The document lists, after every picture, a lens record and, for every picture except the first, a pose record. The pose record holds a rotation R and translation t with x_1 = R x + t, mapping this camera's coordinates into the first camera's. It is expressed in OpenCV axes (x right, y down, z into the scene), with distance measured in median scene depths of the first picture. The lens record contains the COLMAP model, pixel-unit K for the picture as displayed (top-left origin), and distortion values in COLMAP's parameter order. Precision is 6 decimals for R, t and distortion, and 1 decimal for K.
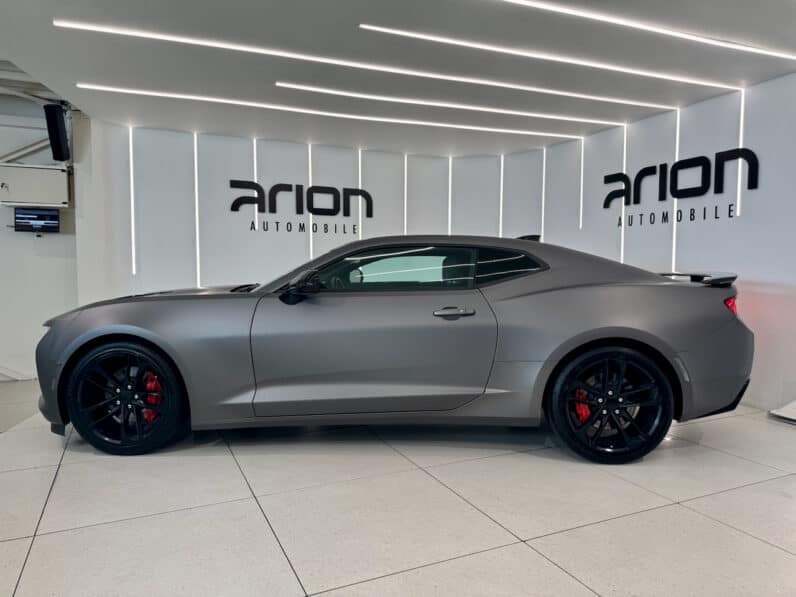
lens RADIAL K [[567.8, 0, 404.9], [0, 567.8, 297.5], [0, 0, 1]] dist [0.022739, -0.031937]
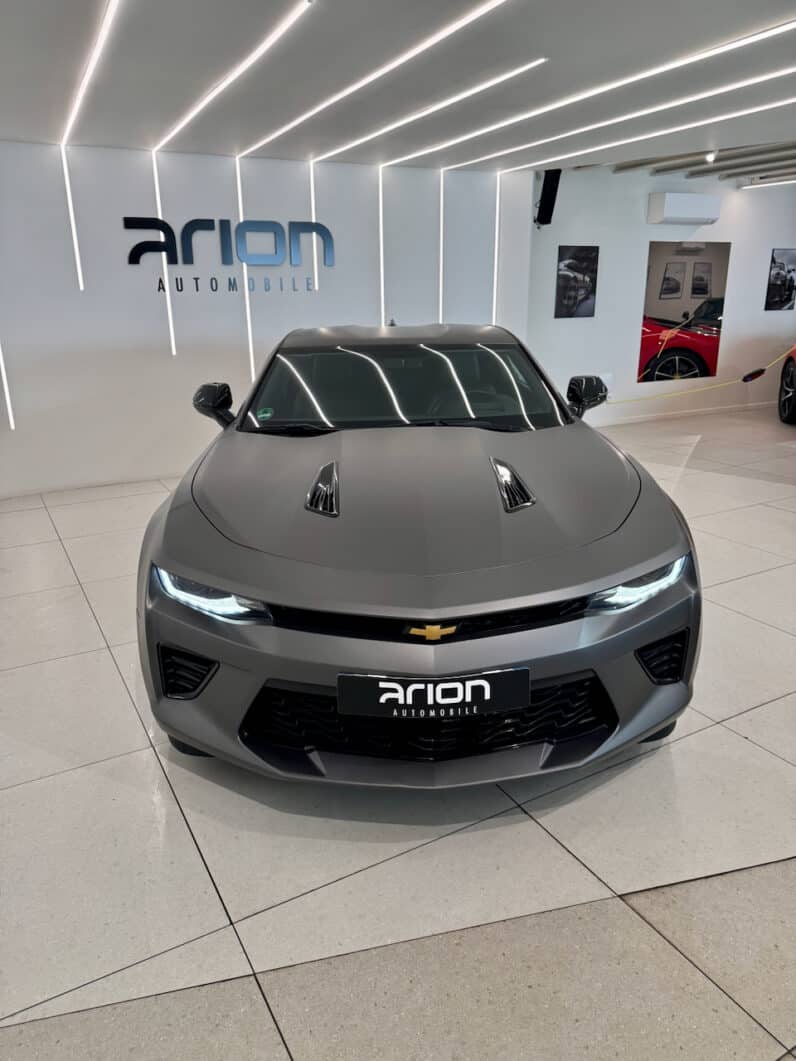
lens RADIAL K [[756.9, 0, 397.1], [0, 756.9, 524.7], [0, 0, 1]] dist [0.022739, -0.031937]
pose [[-0.062197, -0.291662, 0.954497, -0.749115], [0.069866, 0.952730, 0.295675, -0.109743], [-0.995616, 0.085077, -0.038879, 0.777359]]
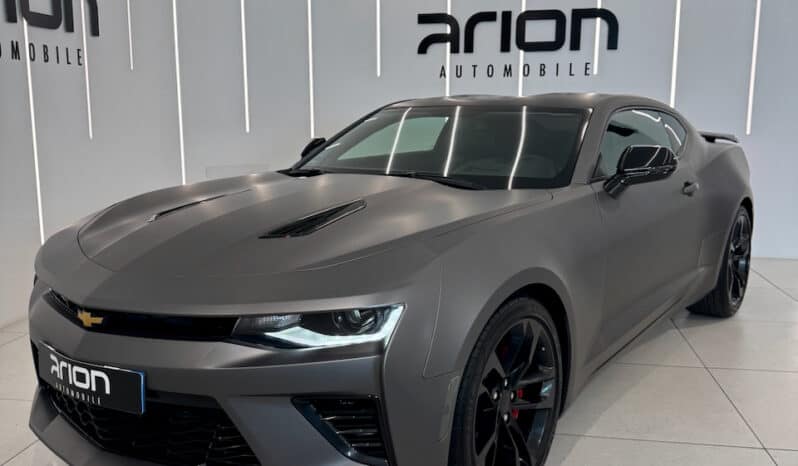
lens RADIAL K [[737.7, 0, 392.8], [0, 737.7, 238.2], [0, 0, 1]] dist [0.074240, 0.000000]
pose [[0.559162, -0.144186, 0.816424, -0.650521], [0.049556, 0.988813, 0.140690, -0.046327], [-0.827576, -0.038209, 0.560052, 0.435675]]
